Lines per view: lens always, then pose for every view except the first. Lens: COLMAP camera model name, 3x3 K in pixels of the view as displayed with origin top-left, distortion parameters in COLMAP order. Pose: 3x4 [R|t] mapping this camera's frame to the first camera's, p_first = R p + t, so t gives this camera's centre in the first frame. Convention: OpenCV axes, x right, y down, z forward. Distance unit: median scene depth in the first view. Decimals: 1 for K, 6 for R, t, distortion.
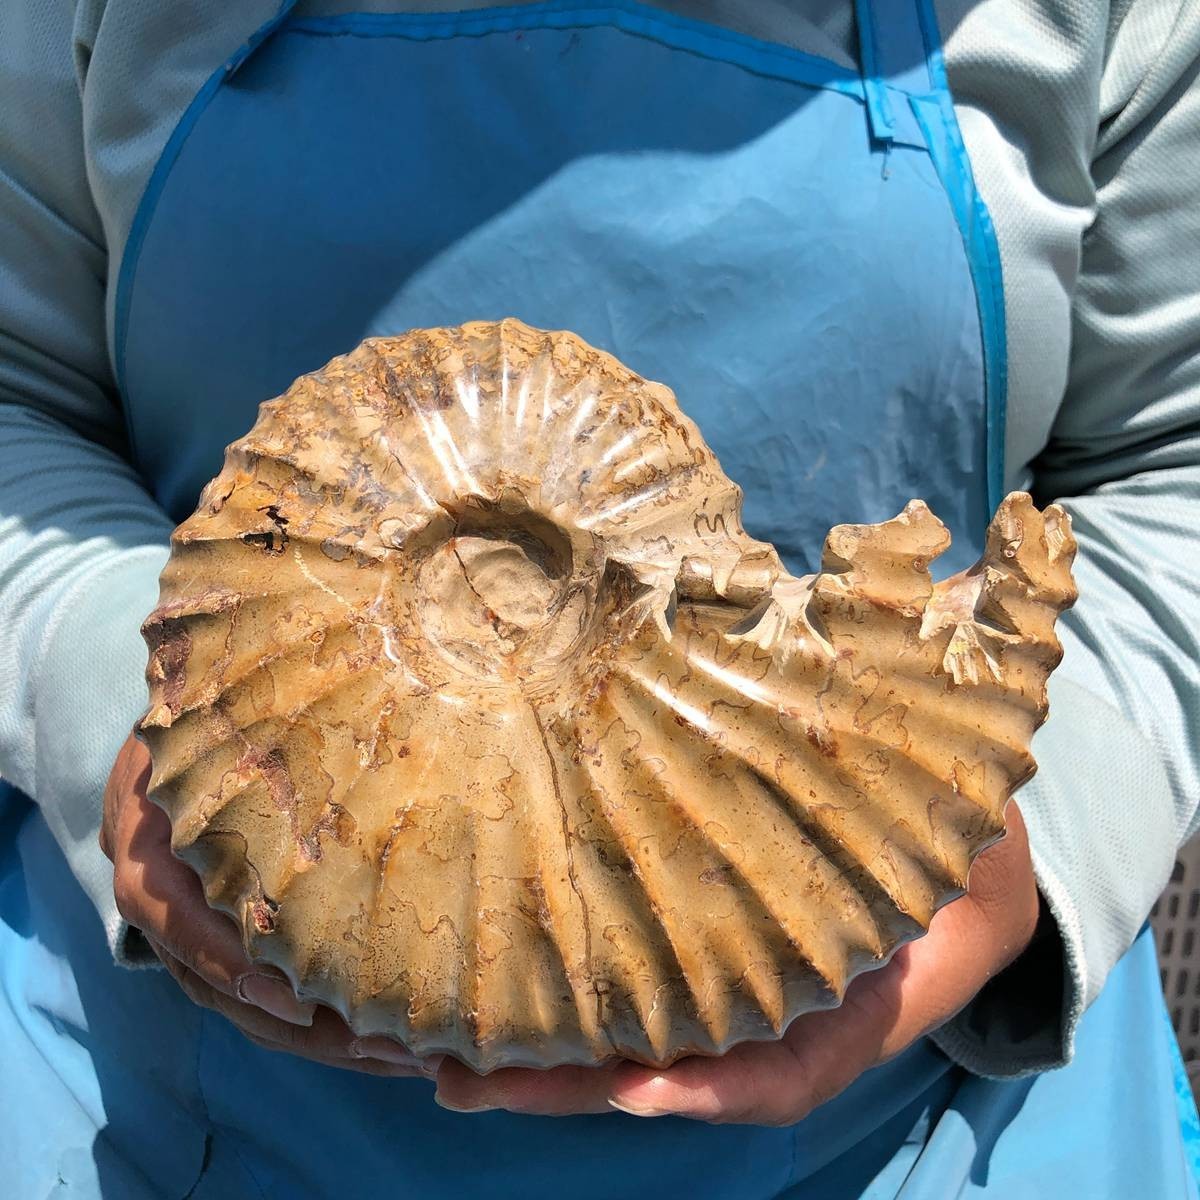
lens RADIAL K [[1344.6, 0, 615.5], [0, 1344.6, 577.5], [0, 0, 1]] dist [0.216885, -0.981168]
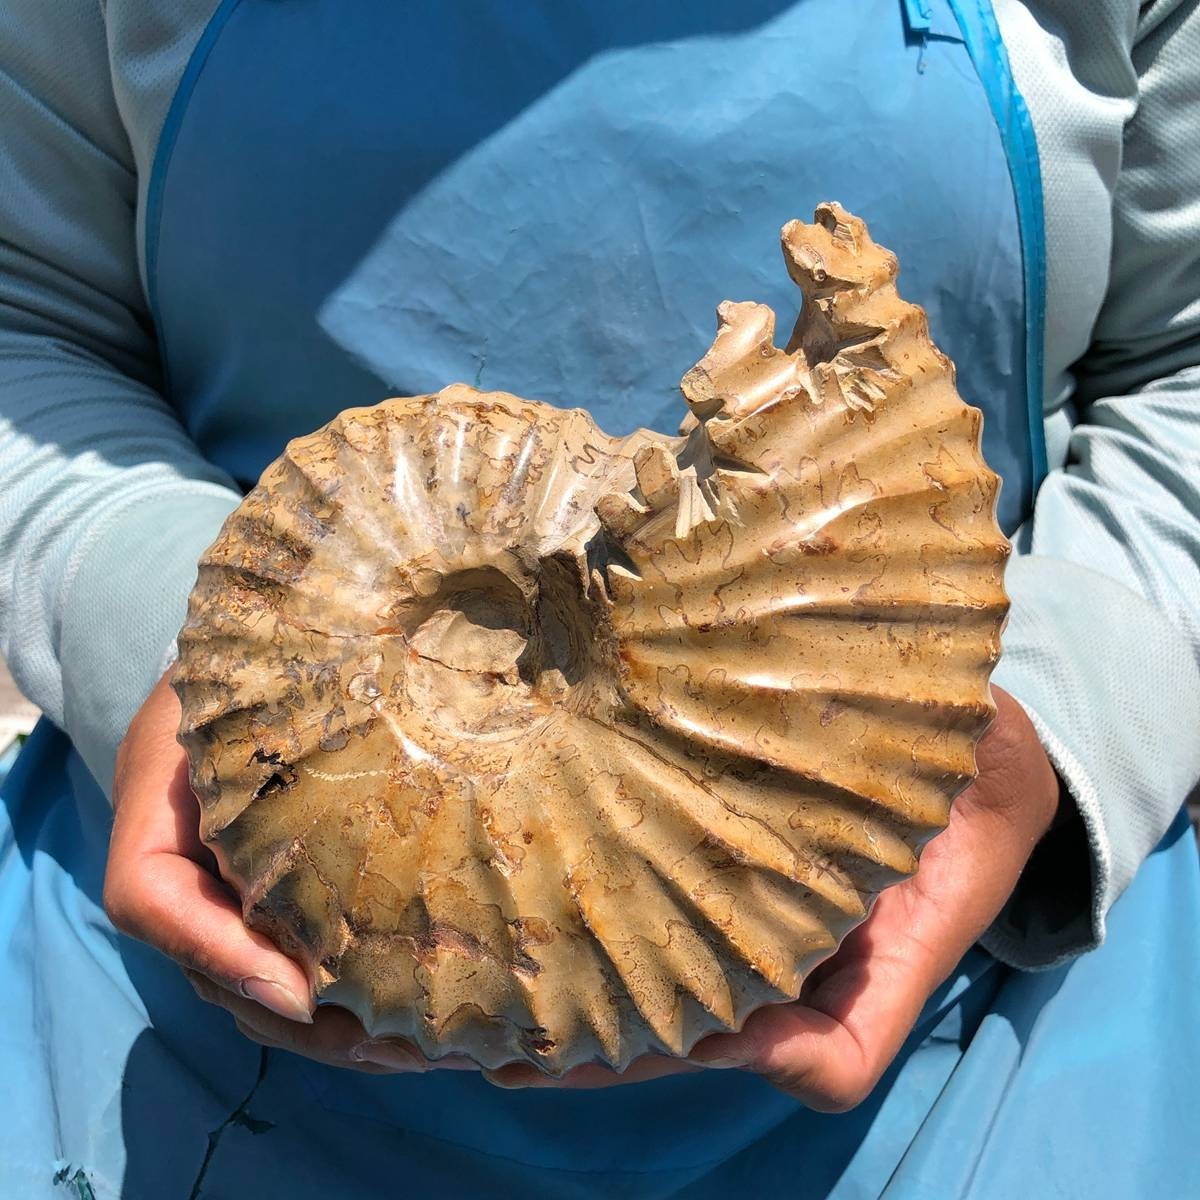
lens RADIAL K [[1344.6, 0, 615.5], [0, 1344.6, 577.5], [0, 0, 1]] dist [0.216885, -0.981168]
pose [[0.719085, -0.694801, 0.012977, 0.012936], [0.690111, 0.716175, 0.104116, -0.068681], [-0.081634, -0.065913, 0.994480, -0.001611]]
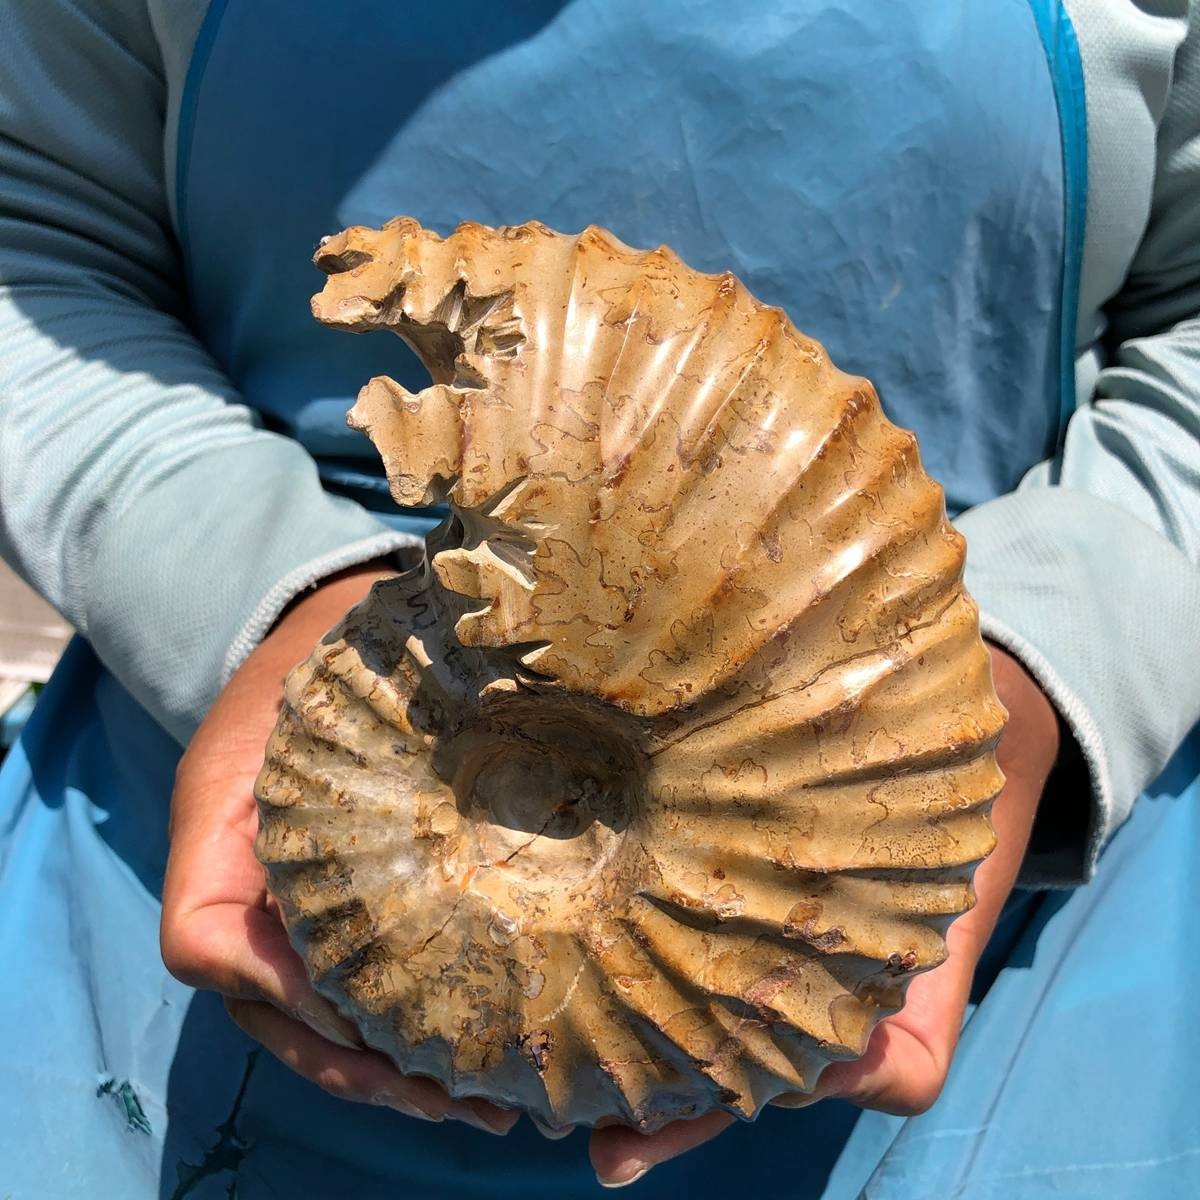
lens RADIAL K [[1348.3, 0, 606.6], [0, 1348.3, 586.1], [0, 0, 1]] dist [0.214976, -1.016772]
pose [[-0.220231, -0.972682, -0.073411, 0.135983], [0.970131, -0.226256, 0.087491, 0.009557], [-0.101710, -0.051950, 0.993457, 0.029382]]
